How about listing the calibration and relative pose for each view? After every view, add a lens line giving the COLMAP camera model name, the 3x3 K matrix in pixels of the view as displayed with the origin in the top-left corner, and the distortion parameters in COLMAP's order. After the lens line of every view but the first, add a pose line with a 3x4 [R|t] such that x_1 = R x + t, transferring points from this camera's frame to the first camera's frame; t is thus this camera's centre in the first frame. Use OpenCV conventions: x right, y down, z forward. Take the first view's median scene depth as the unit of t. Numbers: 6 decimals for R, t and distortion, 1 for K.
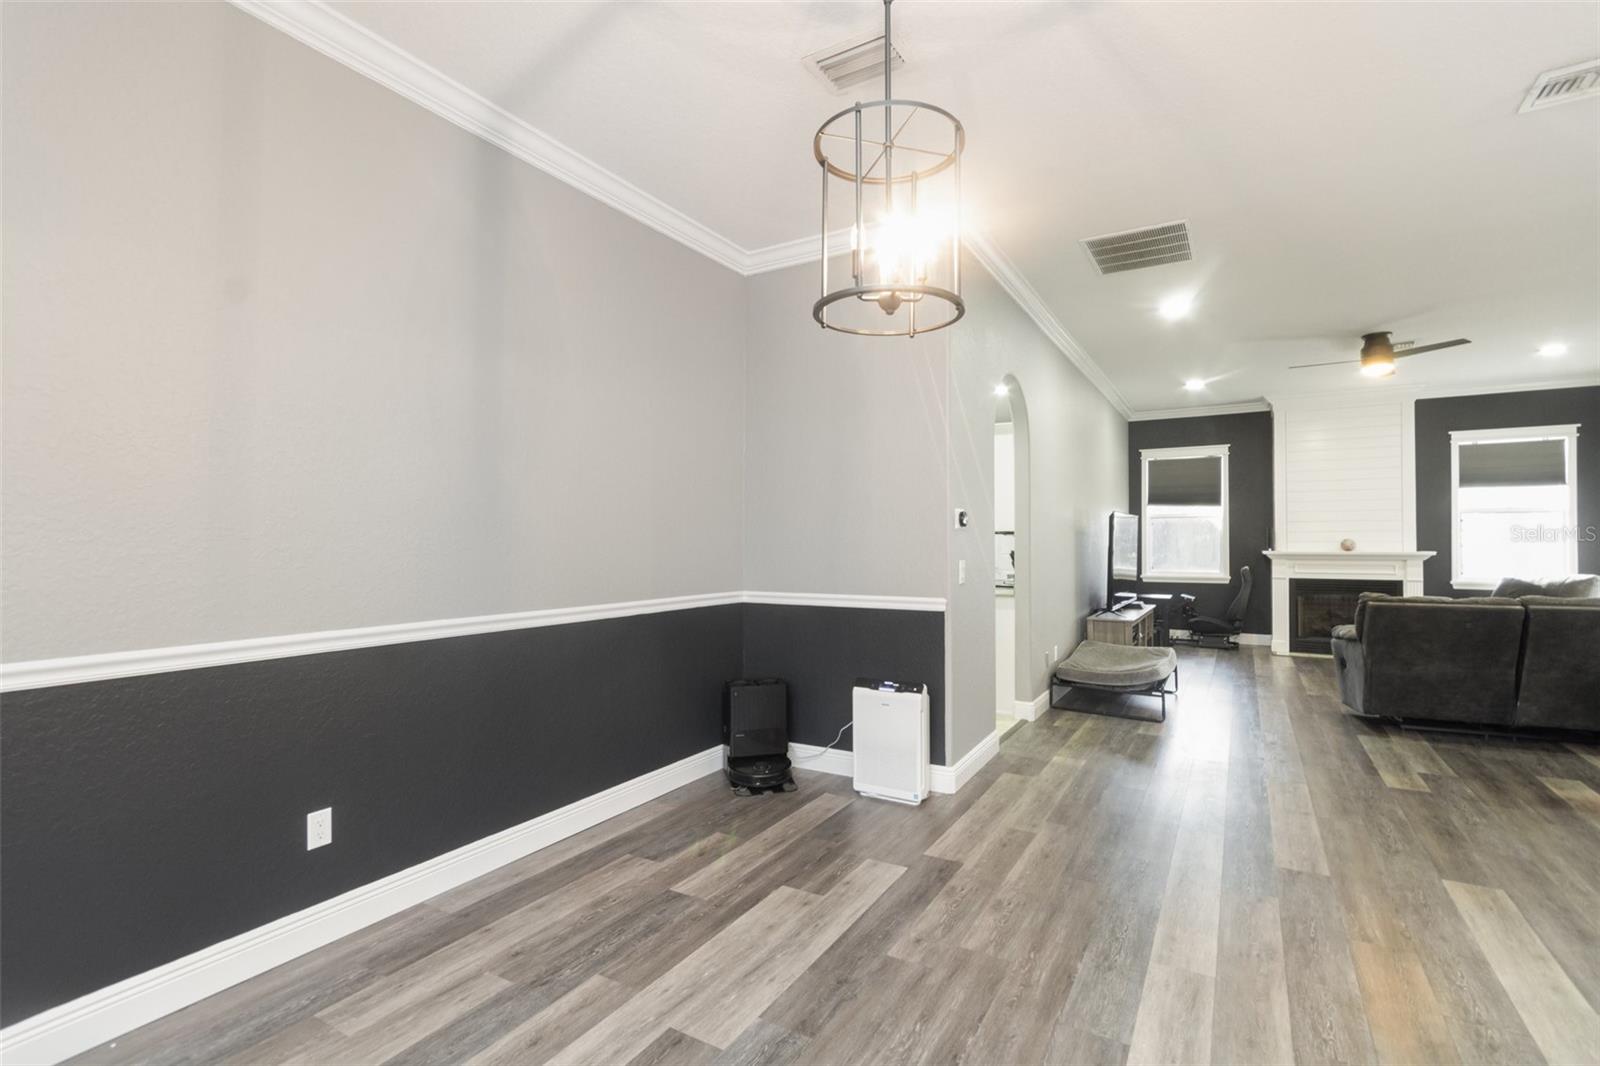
lens RADIAL K [[741.3, 0, 818.4], [0, 741.3, 532.6], [0, 0, 1]] dist [0.013098, -0.000679]
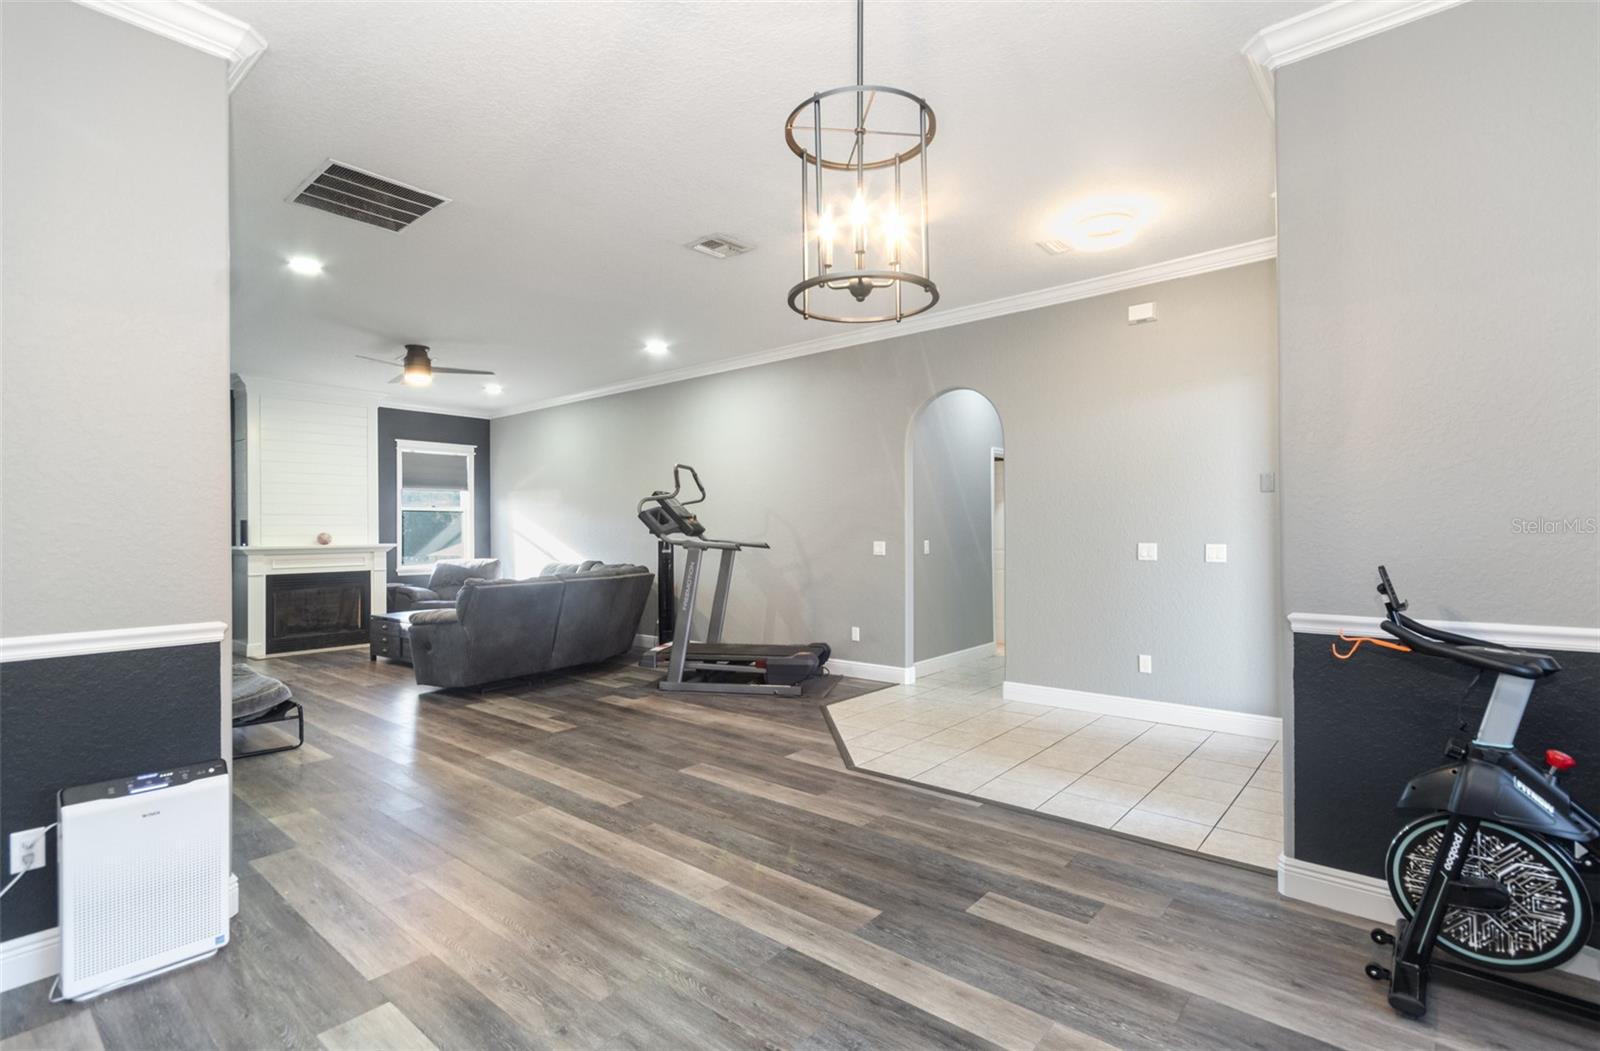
lens RADIAL K [[760.0, 0, 792.6], [0, 760.0, 528.7], [0, 0, 1]] dist [0.014658, -0.001586]
pose [[0.193782, 0.002516, 0.981041, -0.401518], [-0.003297, 0.999993, -0.001914, 0.006666], [-0.981039, -0.002864, 0.193789, 0.384048]]
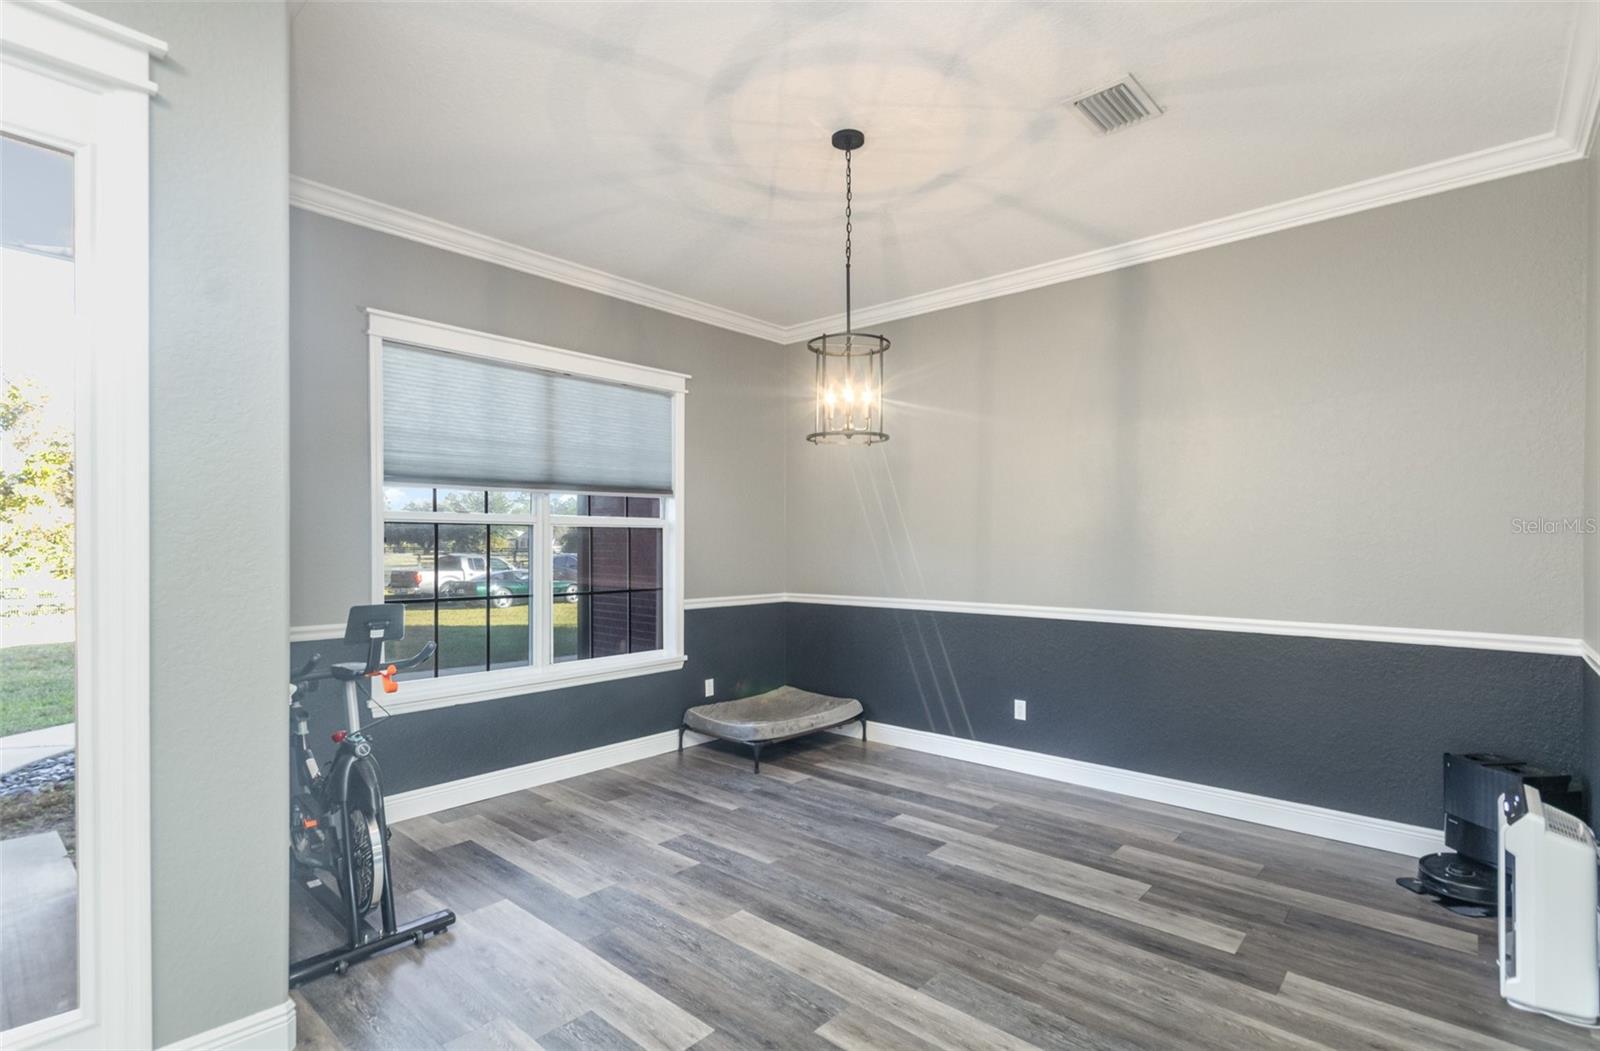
lens RADIAL K [[760.0, 0, 804.6], [0, 760.0, 542.9], [0, 0, 1]] dist [0.014658, -0.001586]
pose [[-0.201449, 0.000096, -0.979499, 0.839361], [0.011045, 0.999937, -0.002174, -0.016241], [0.979437, -0.011256, -0.201437, 0.547689]]
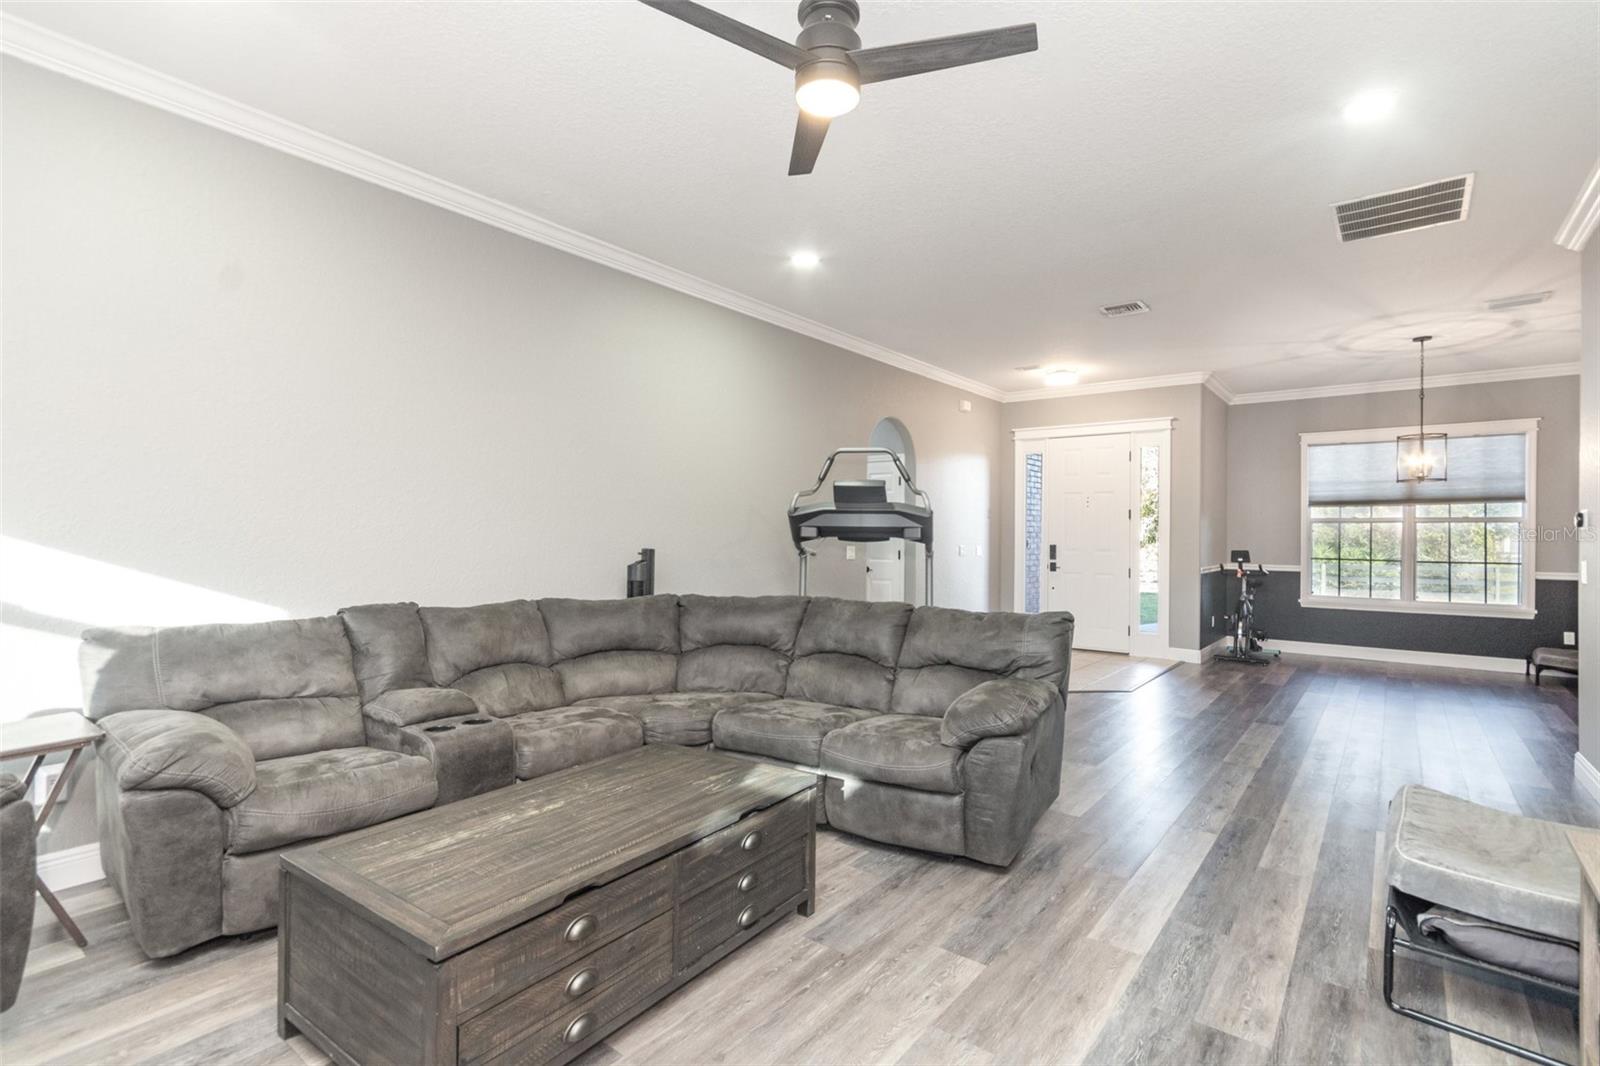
lens RADIAL K [[741.3, 0, 815.9], [0, 741.3, 537.0], [0, 0, 1]] dist [0.013098, -0.000679]
pose [[-0.990272, -0.004912, 0.139059, 1.124429], [-0.006916, 0.999879, -0.013933, 0.029385], [-0.138974, -0.014759, -0.990186, 2.242488]]
